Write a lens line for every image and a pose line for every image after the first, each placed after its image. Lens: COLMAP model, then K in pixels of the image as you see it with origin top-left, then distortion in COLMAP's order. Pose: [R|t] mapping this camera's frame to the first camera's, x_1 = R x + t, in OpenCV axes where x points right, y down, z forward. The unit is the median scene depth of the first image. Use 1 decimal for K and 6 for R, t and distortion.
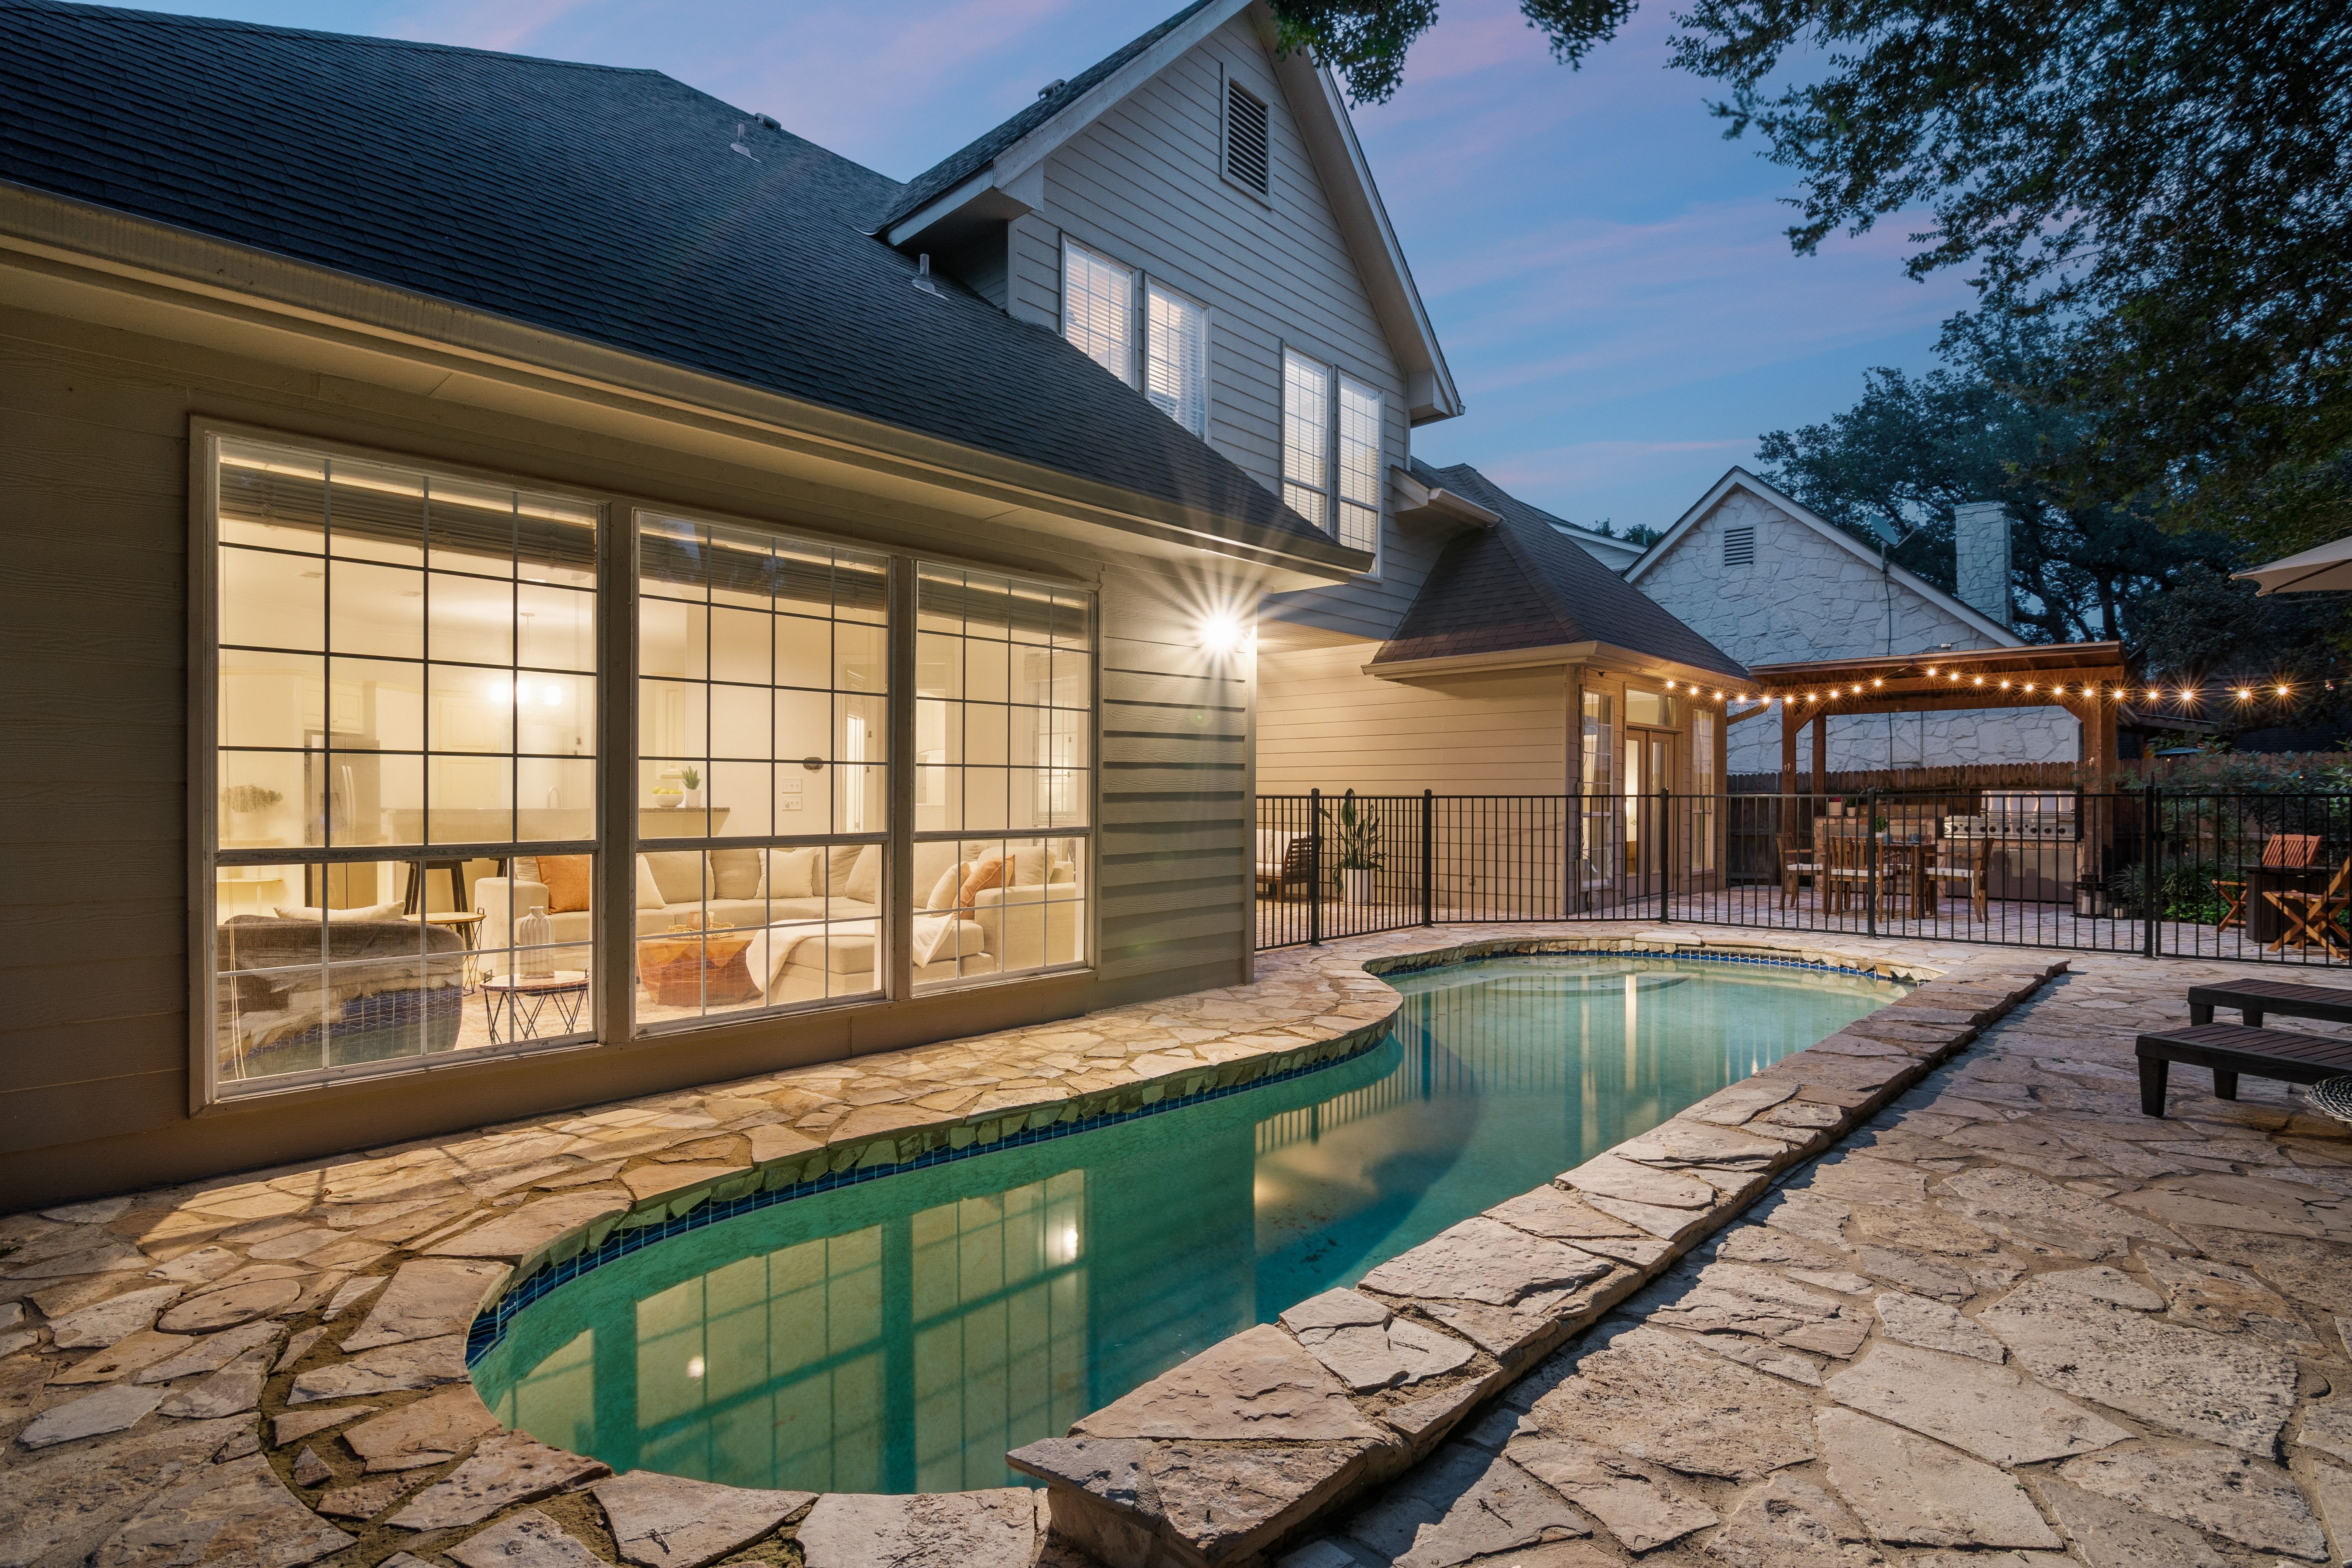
lens RADIAL K [[1145.8, 0, 1171.0], [0, 1145.8, 798.1], [0, 0, 1]] dist [-0.007867, -0.004637]
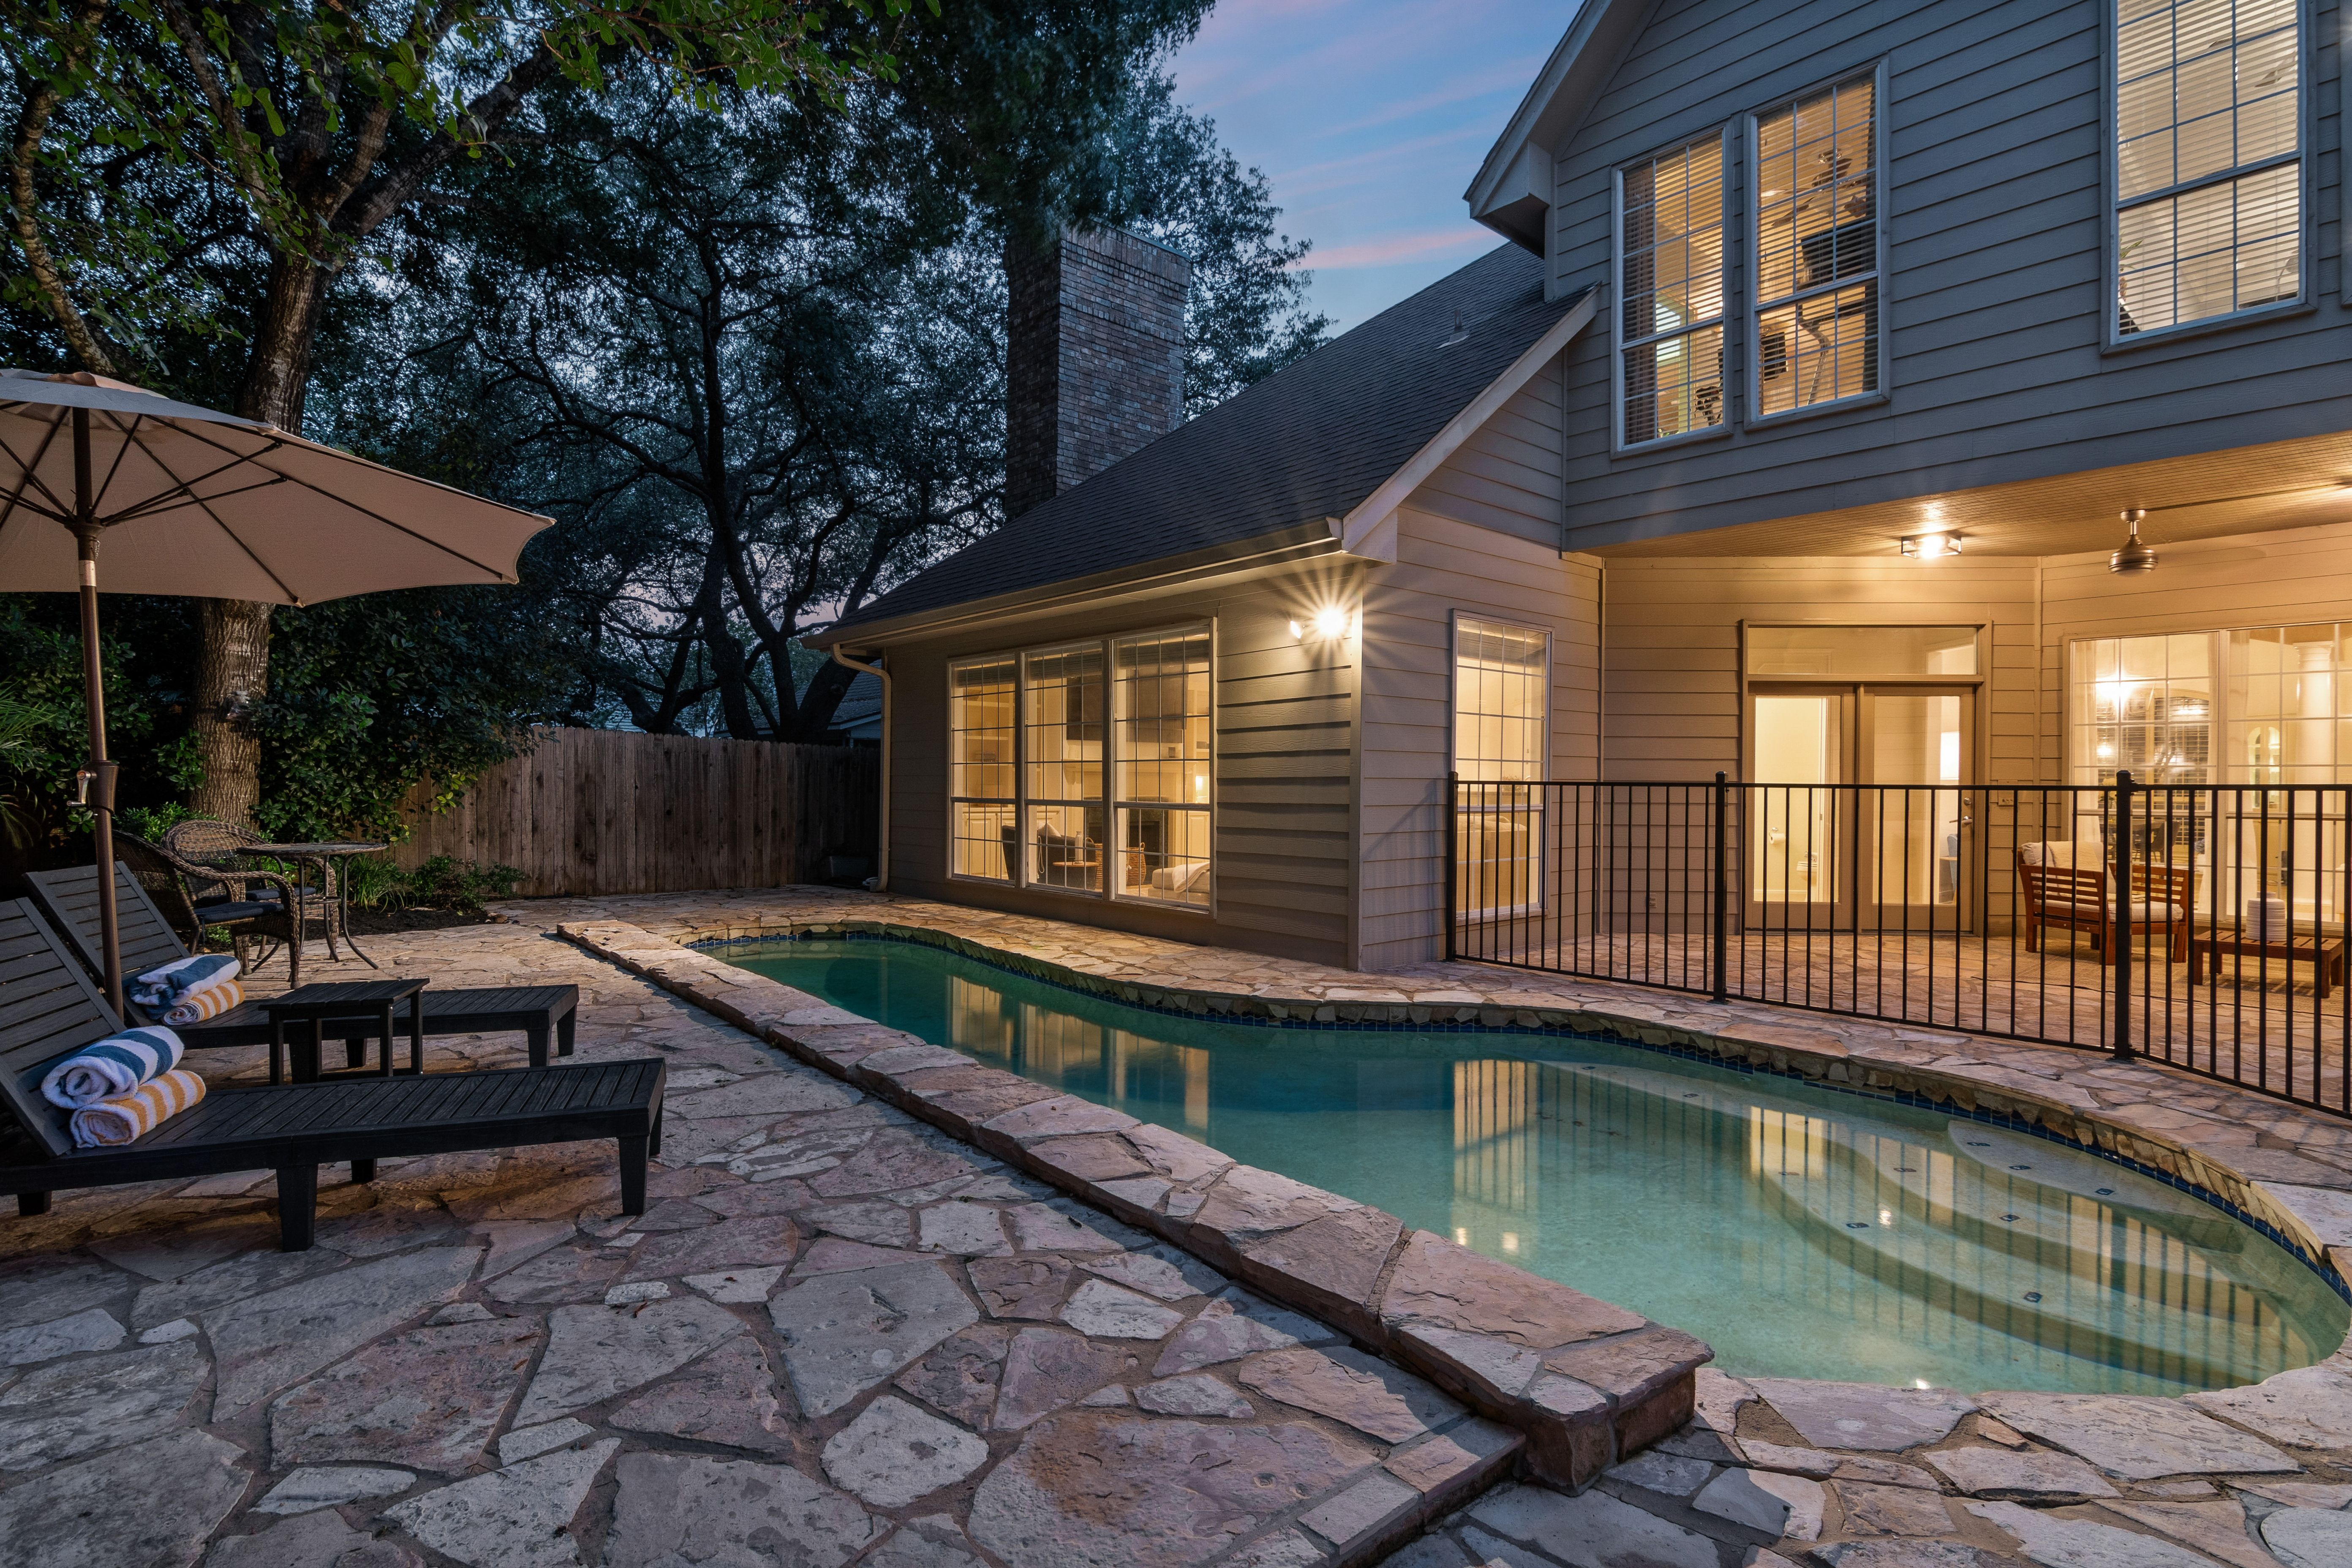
lens RADIAL K [[1145.8, 0, 1169.6], [0, 1145.8, 791.2], [0, 0, 1]] dist [-0.007867, -0.004637]
pose [[-0.112638, 0.007357, -0.993609, 1.225523], [-0.007167, 0.999941, 0.008217, -0.000268], [0.993610, 0.008046, -0.112578, 1.085767]]
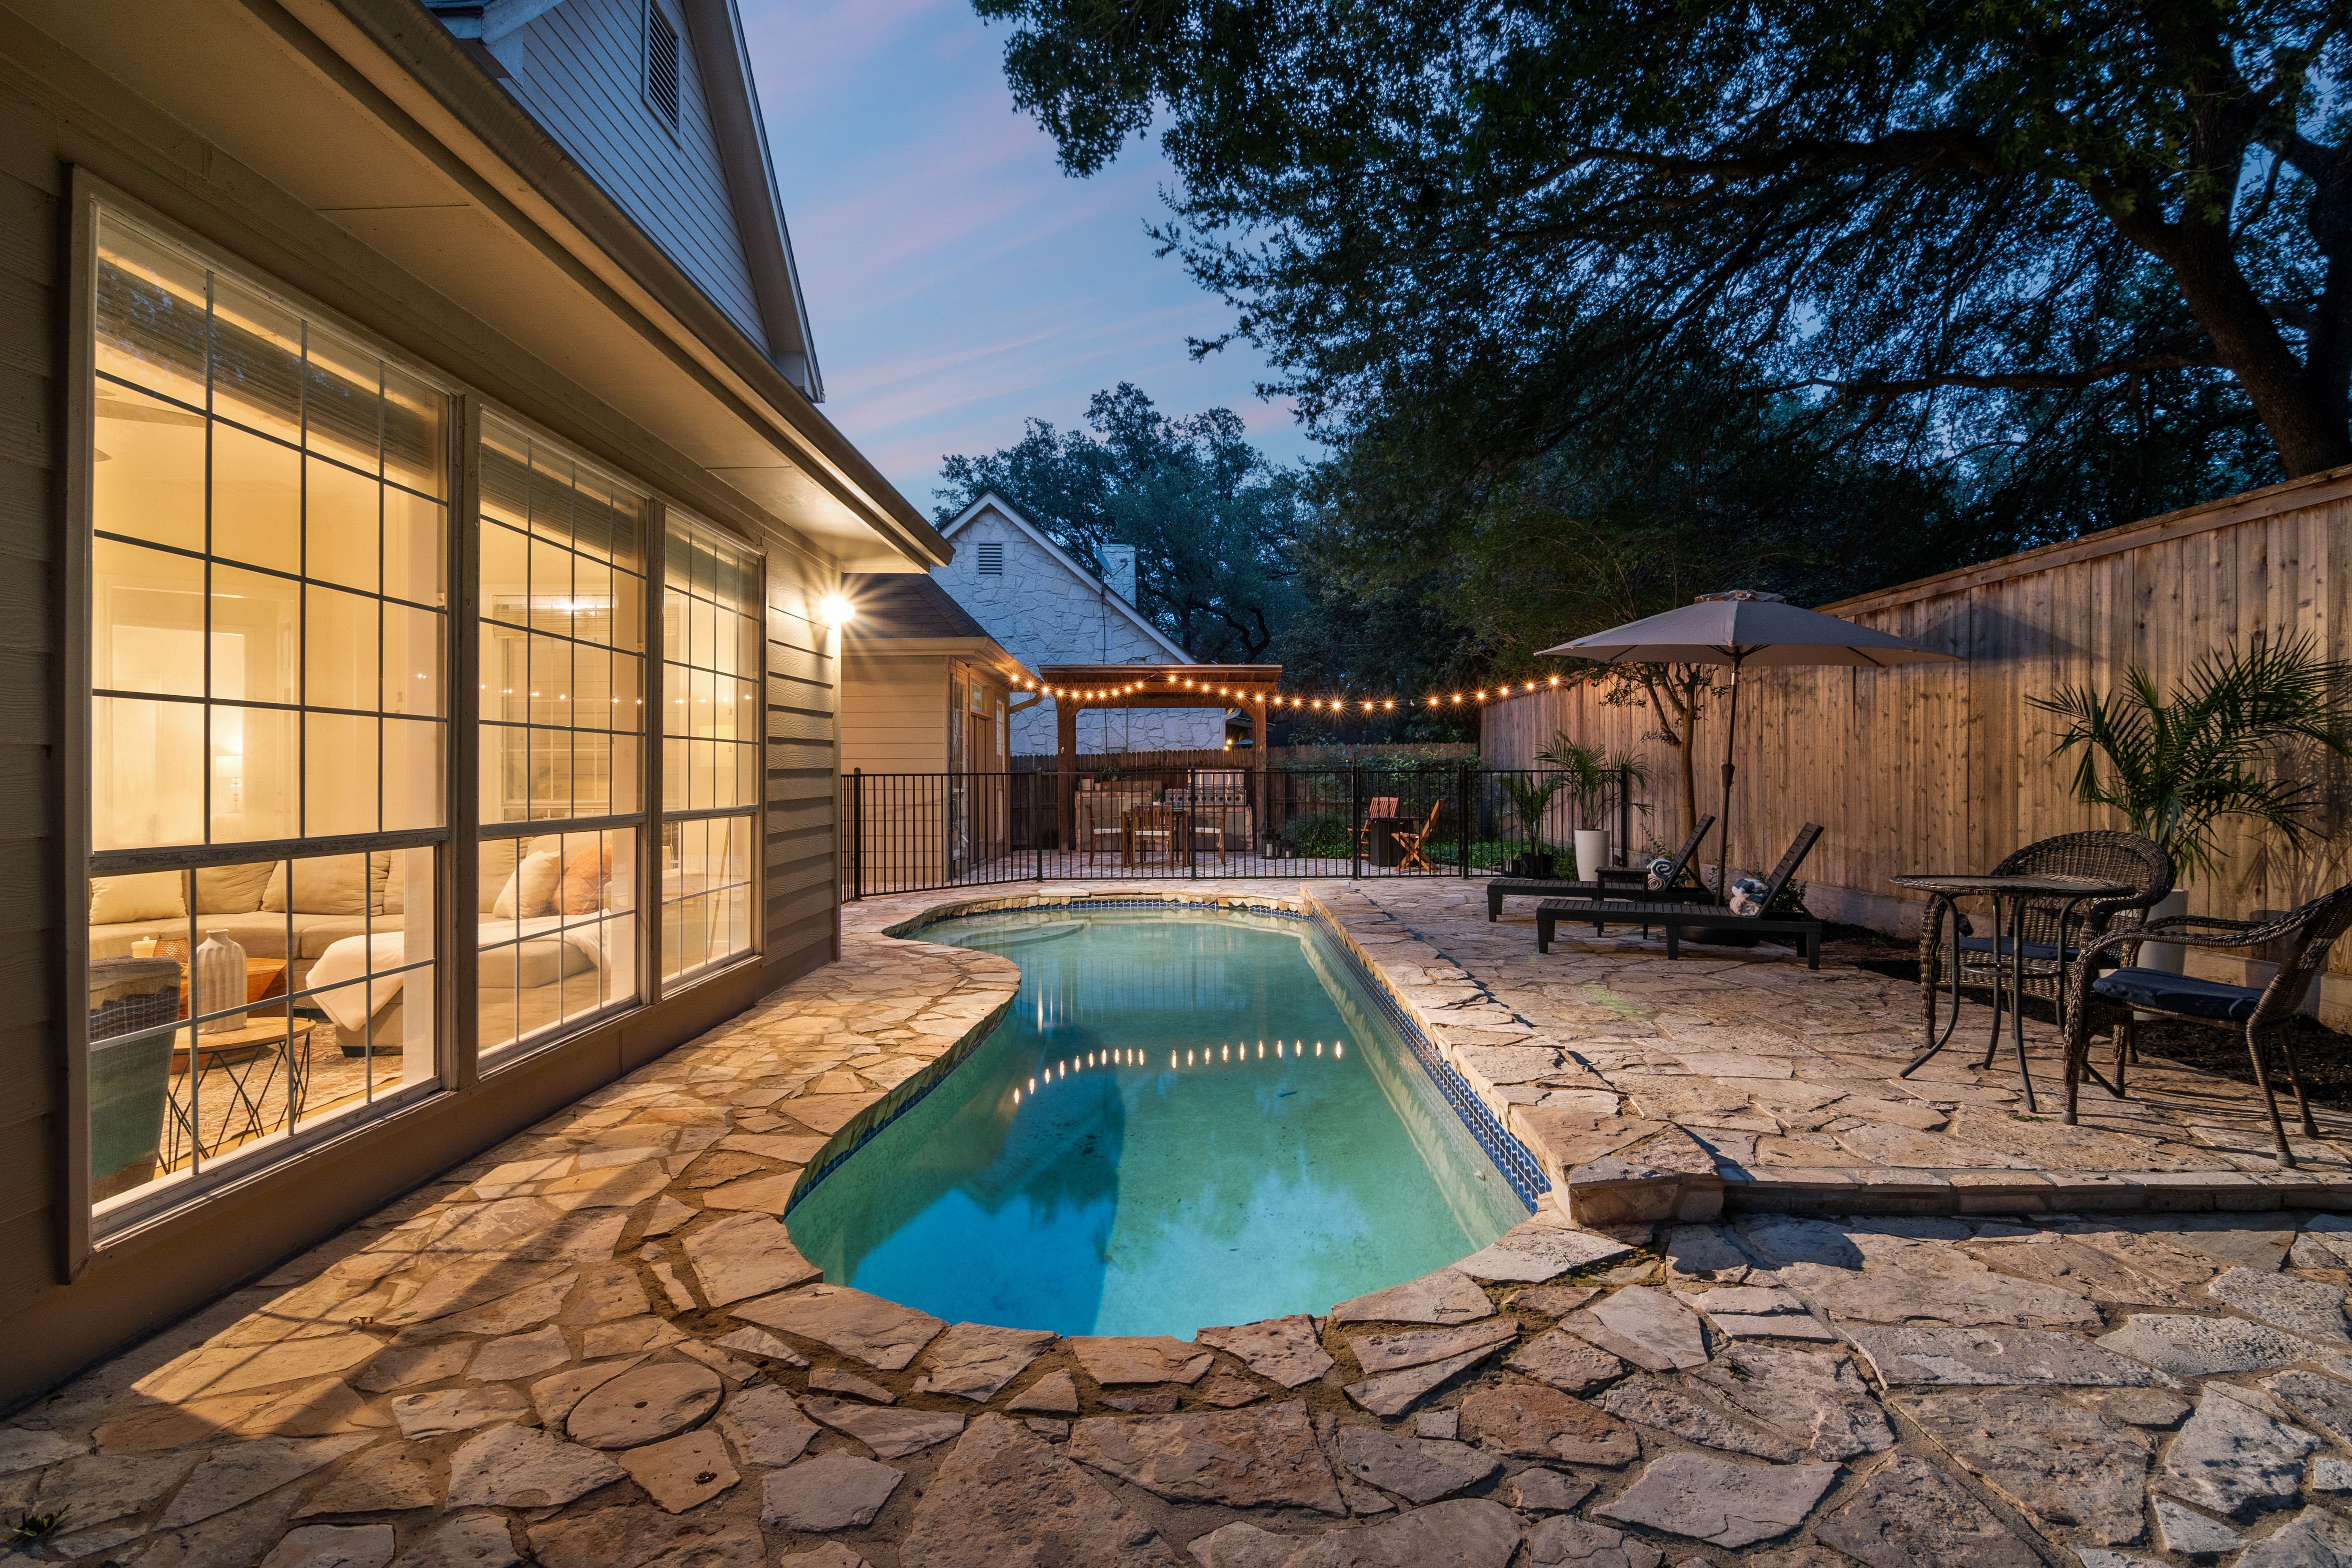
lens RADIAL K [[1145.8, 0, 1199.5], [0, 1145.8, 773.8], [0, 0, 1]] dist [-0.007867, -0.004637]
pose [[0.720599, -0.002369, 0.693348, -0.463414], [0.005618, 0.999981, -0.002422, 0.003583], [-0.693330, 0.005641, 0.720598, 0.063425]]
